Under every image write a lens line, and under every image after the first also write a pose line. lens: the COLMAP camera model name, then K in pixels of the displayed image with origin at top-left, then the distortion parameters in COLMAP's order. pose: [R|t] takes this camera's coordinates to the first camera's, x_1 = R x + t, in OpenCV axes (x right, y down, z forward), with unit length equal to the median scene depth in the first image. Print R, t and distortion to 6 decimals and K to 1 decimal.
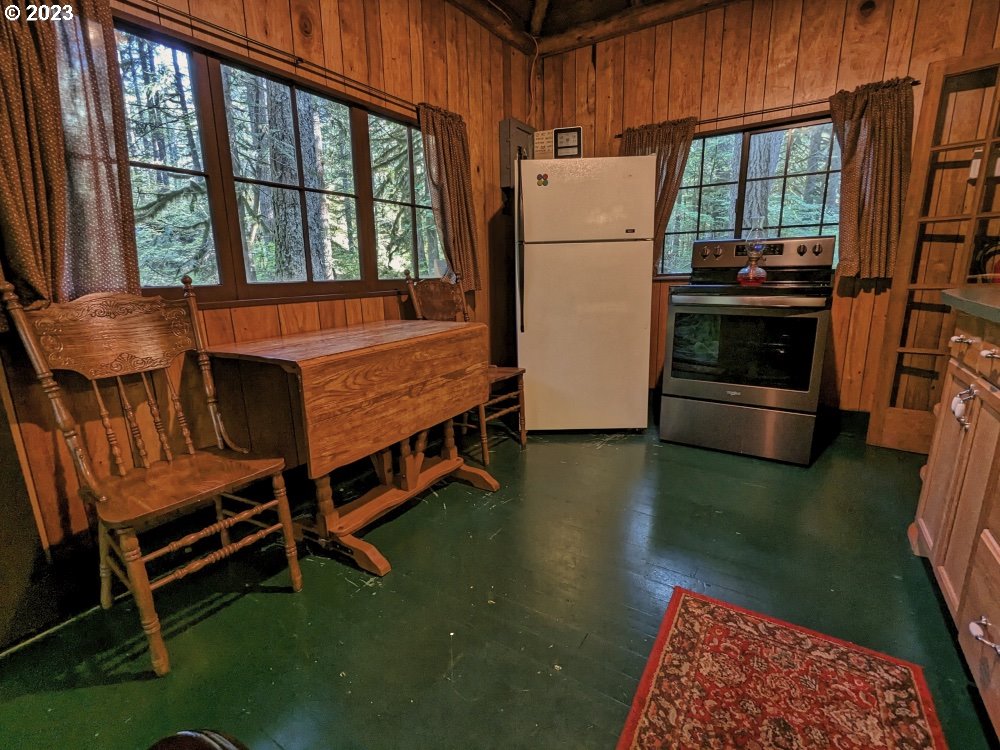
lens RADIAL K [[474.0, 0, 503.0], [0, 474.0, 377.8], [0, 0, 1]] dist [0.000438, 0.000349]
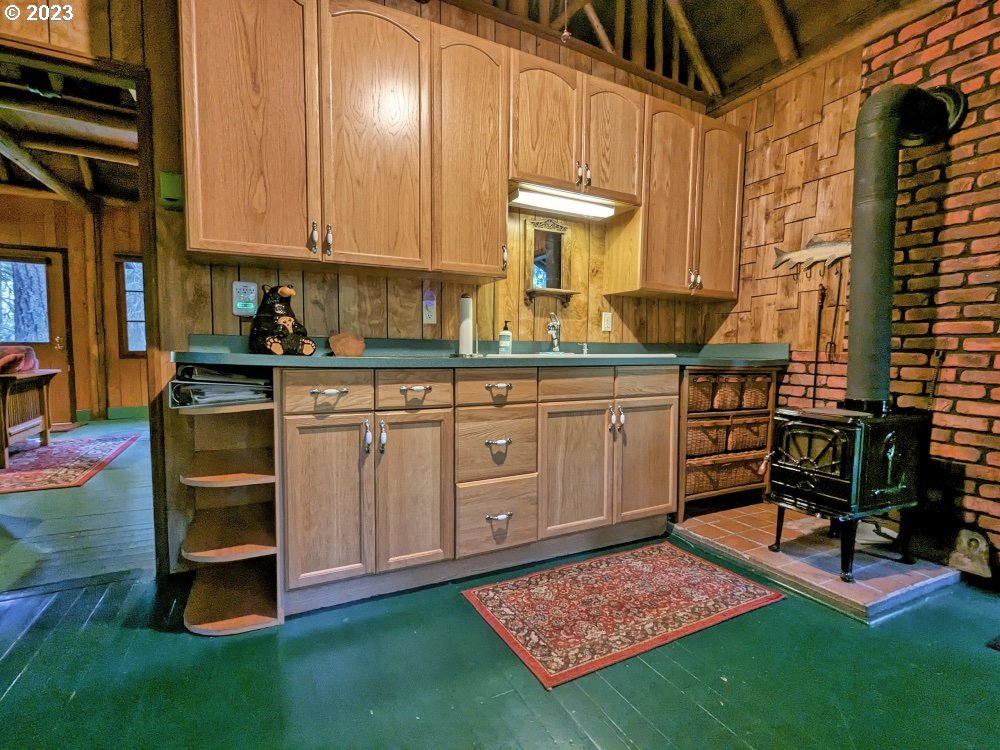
lens RADIAL K [[474.0, 0, 503.0], [0, 474.0, 377.8], [0, 0, 1]] dist [0.000438, 0.000349]
pose [[-0.866299, -0.017838, 0.499207, 0.012430], [0.116532, 0.964571, 0.236692, -0.171997], [-0.485743, 0.263219, -0.833528, 0.899203]]
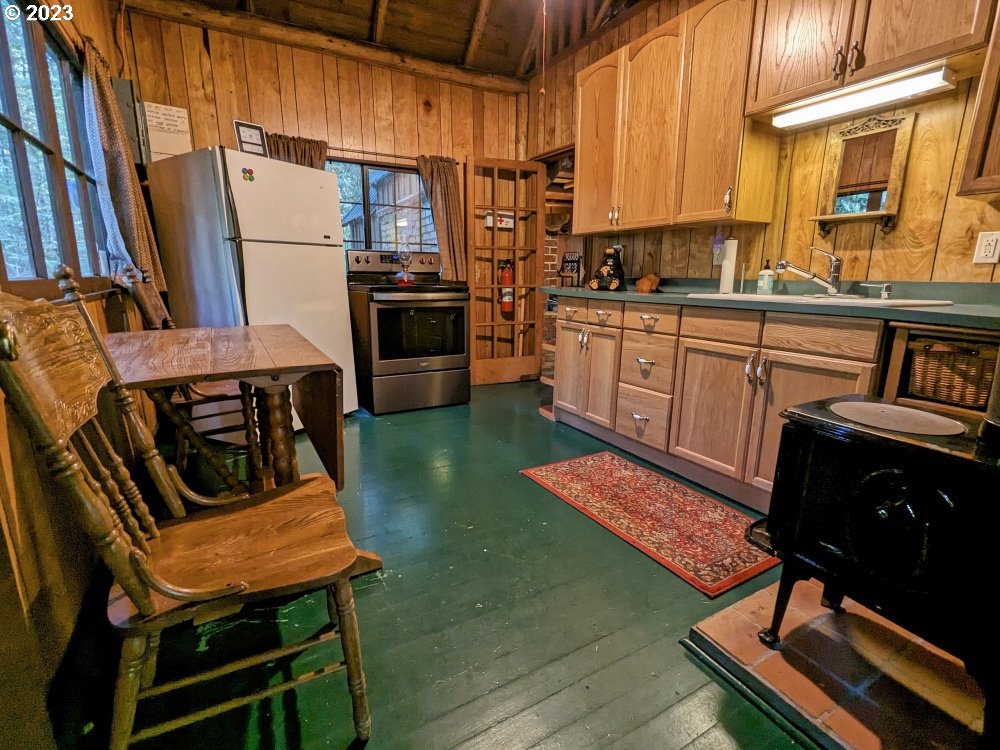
lens RADIAL K [[474.0, 0, 503.0], [0, 474.0, 377.8], [0, 0, 1]] dist [0.000438, 0.000349]
pose [[0.453573, -0.169657, 0.874922, -0.565792], [0.178883, 0.979066, 0.097117, -0.019145], [-0.873082, 0.112459, 0.474426, 0.144479]]
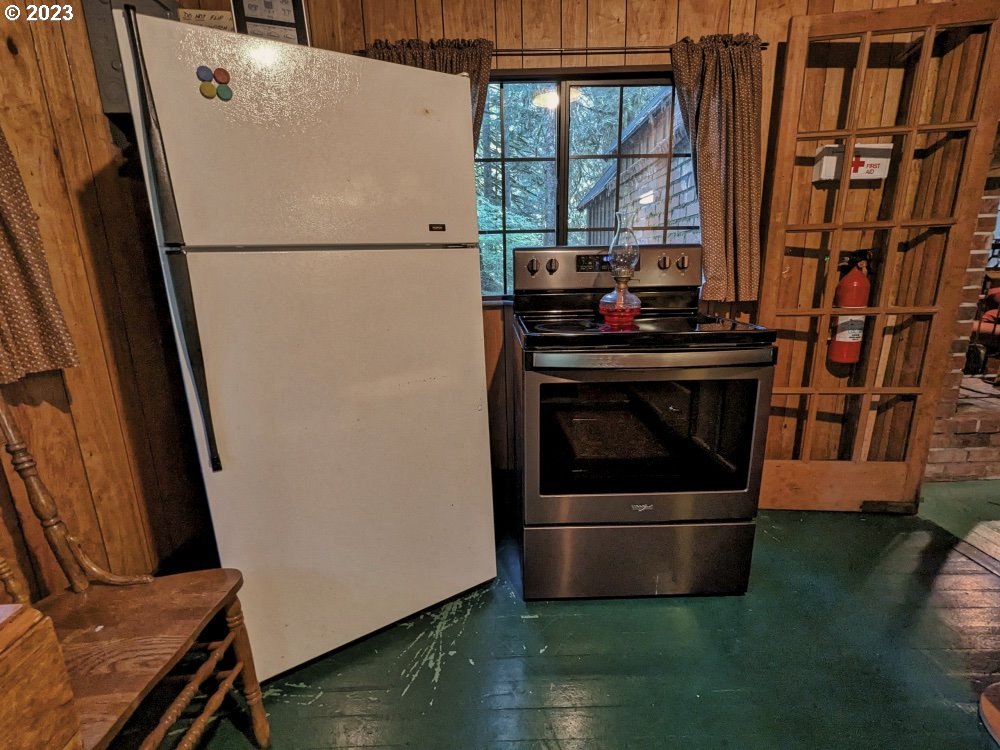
lens RADIAL K [[474.0, 0, 503.0], [0, 474.0, 377.8], [0, 0, 1]] dist [0.000438, 0.000349]
pose [[0.827650, -0.136562, 0.544377, 0.034374], [0.129420, 0.990244, 0.051647, -0.168479], [-0.546119, 0.027708, 0.837250, 0.544297]]
